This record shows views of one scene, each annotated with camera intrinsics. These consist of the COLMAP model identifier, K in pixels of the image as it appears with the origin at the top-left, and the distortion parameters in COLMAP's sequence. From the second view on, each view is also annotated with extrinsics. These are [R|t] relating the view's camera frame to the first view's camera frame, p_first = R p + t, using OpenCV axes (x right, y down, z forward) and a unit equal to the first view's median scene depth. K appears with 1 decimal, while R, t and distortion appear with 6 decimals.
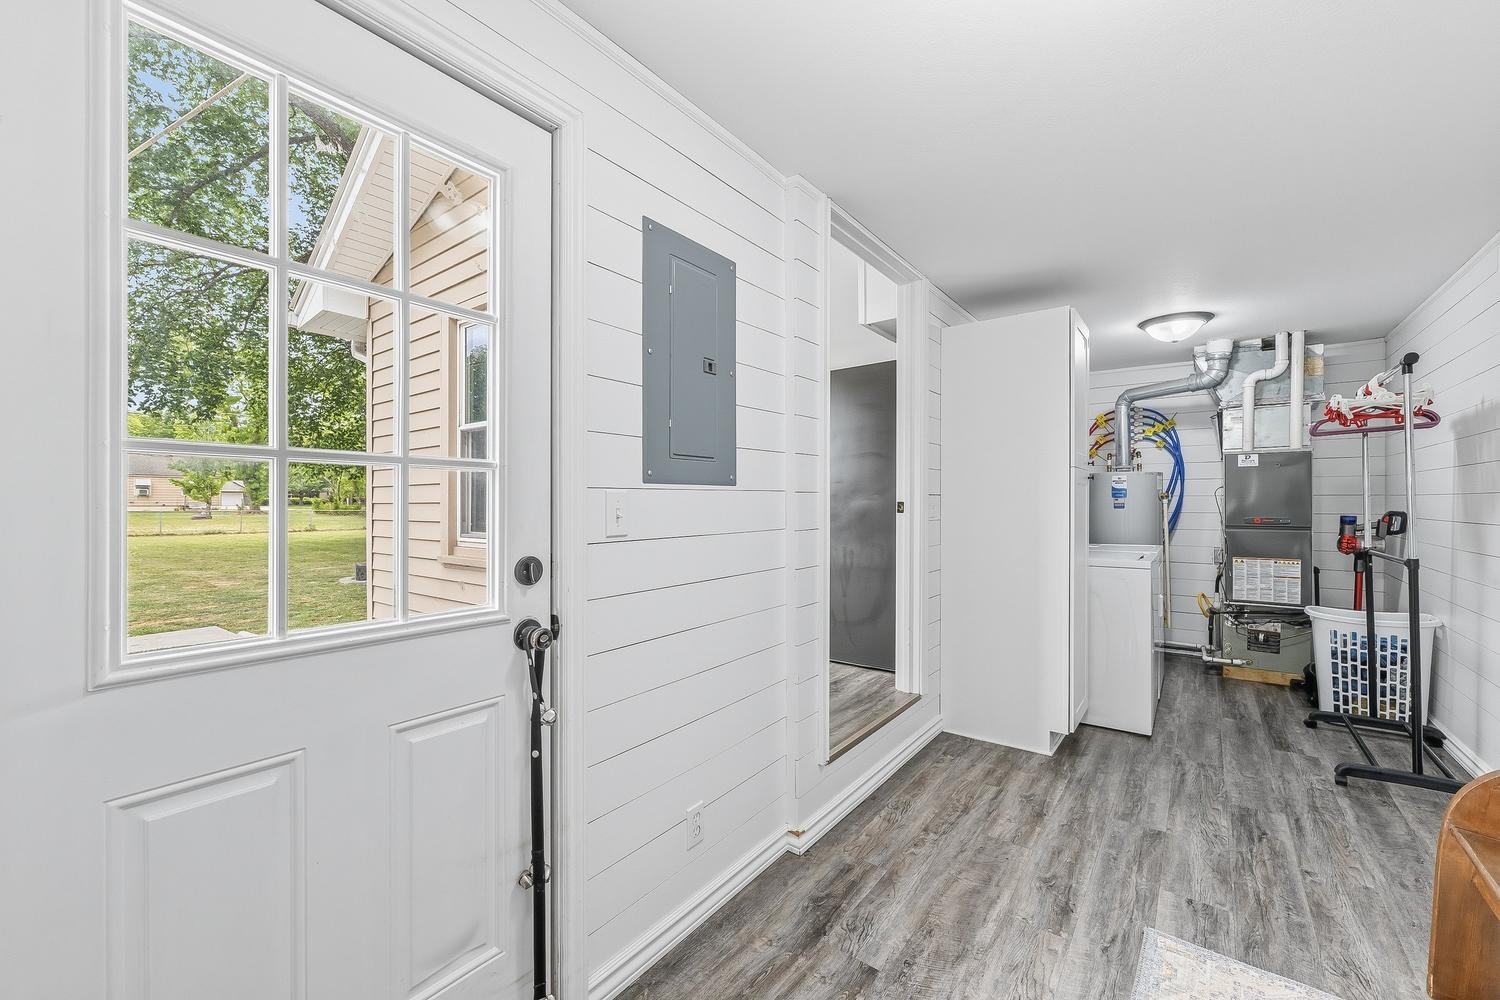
lens RADIAL K [[603.8, 0, 741.8], [0, 603.8, 504.1], [0, 0, 1]] dist [-0.001660, -0.000283]
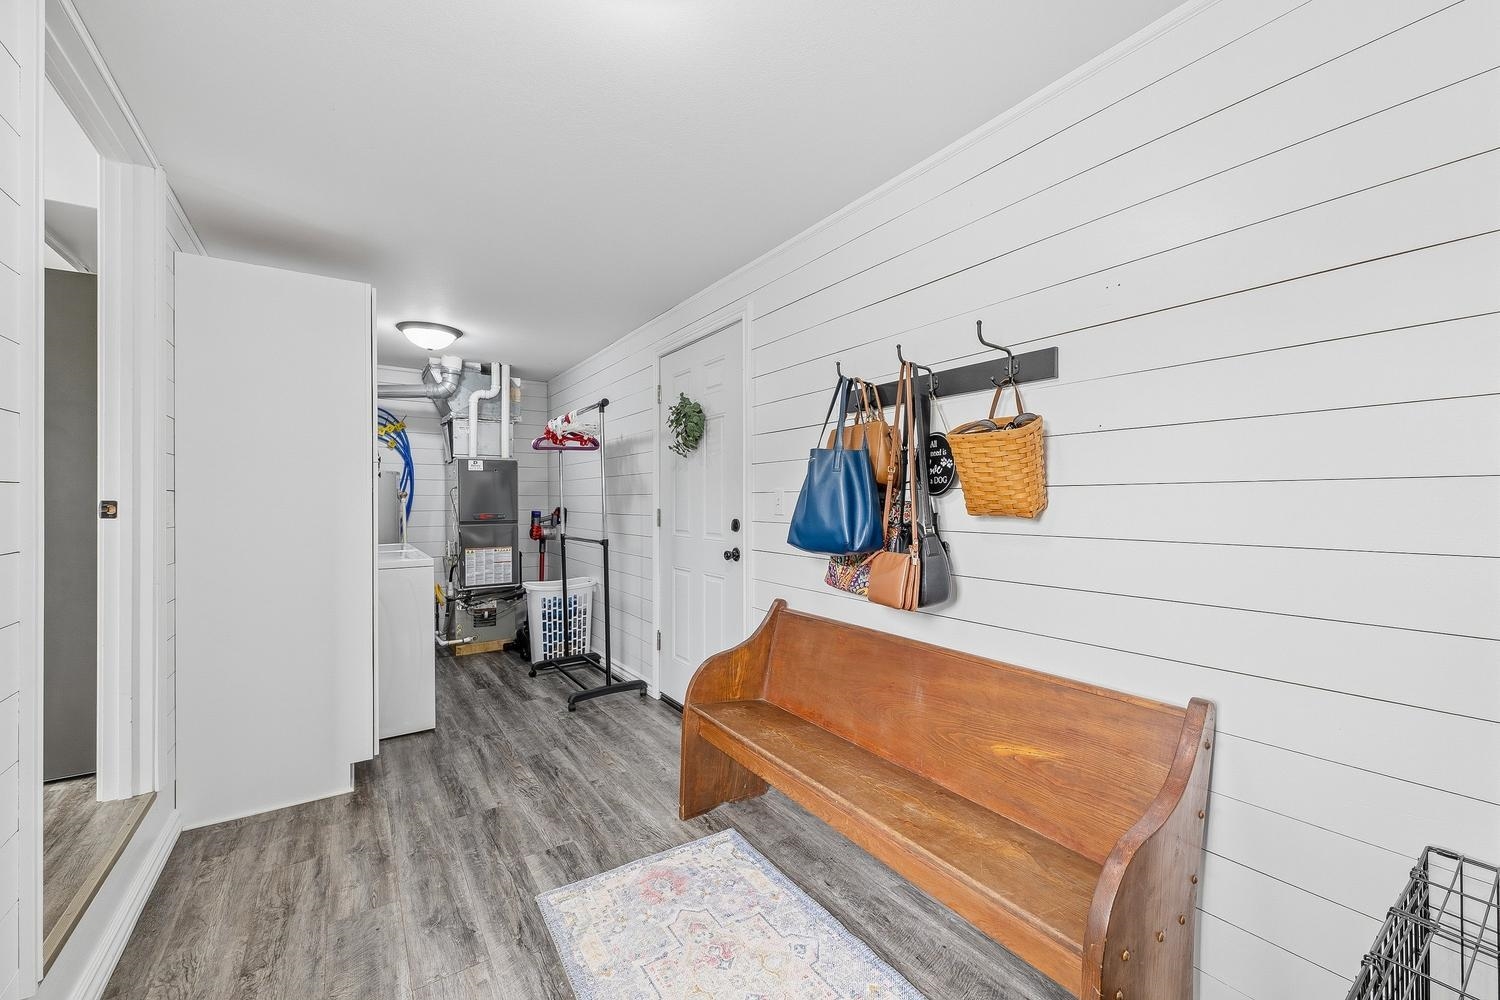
lens RADIAL K [[596.2, 0, 755.2], [0, 596.2, 498.8], [0, 0, 1]] dist [-0.001325, -0.000233]
pose [[0.306959, 0.001789, 0.951721, -0.120226], [0.006099, 0.999974, -0.003847, 0.000447], [-0.951703, 0.006986, 0.306940, 0.163647]]
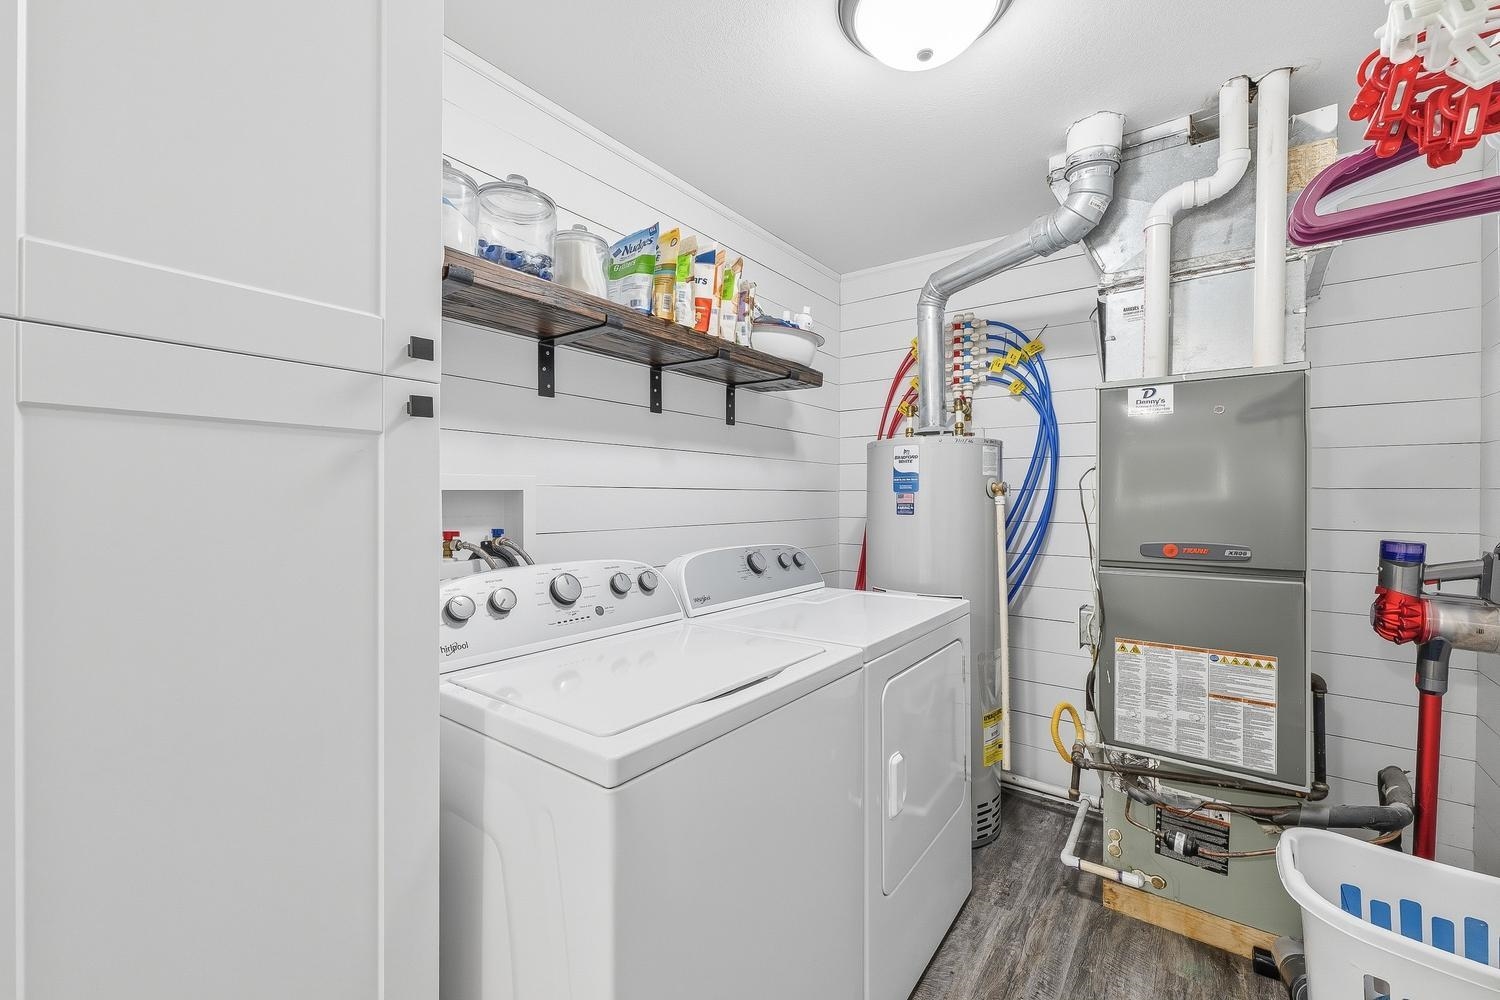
lens RADIAL K [[596.2, 0, 755.2], [0, 596.2, 498.8], [0, 0, 1]] dist [-0.001325, -0.000233]
pose [[0.999969, 0.001383, 0.007694, 0.726103], [-0.001400, 0.999997, 0.002202, -0.009097], [-0.007691, -0.002213, 0.999968, 0.765384]]
